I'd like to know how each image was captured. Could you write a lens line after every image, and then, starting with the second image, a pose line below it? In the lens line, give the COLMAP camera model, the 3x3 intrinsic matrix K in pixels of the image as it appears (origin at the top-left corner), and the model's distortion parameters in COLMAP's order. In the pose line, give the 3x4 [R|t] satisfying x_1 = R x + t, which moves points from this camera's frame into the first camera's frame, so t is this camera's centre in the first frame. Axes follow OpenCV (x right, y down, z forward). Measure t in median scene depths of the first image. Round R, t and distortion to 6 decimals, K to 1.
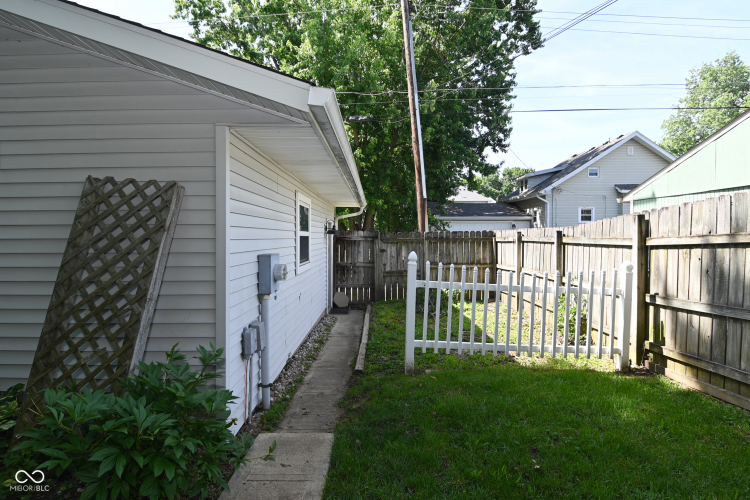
lens RADIAL K [[389.6, 0, 374.0], [0, 389.6, 245.9], [0, 0, 1]] dist [-0.001458, -0.017916]
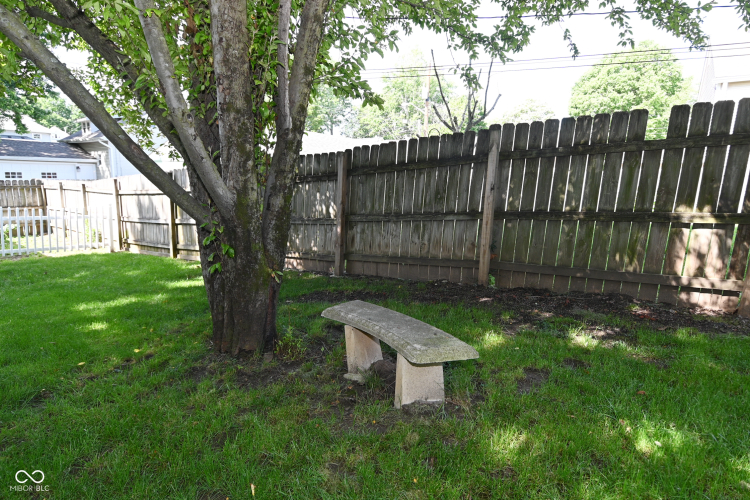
lens RADIAL K [[389.6, 0, 374.0], [0, 389.6, 245.9], [0, 0, 1]] dist [-0.001458, -0.017916]
pose [[0.573596, -0.123087, 0.809838, -0.248086], [-0.004529, 0.988154, 0.153397, -0.050275], [-0.819126, -0.091656, 0.566244, -1.351342]]
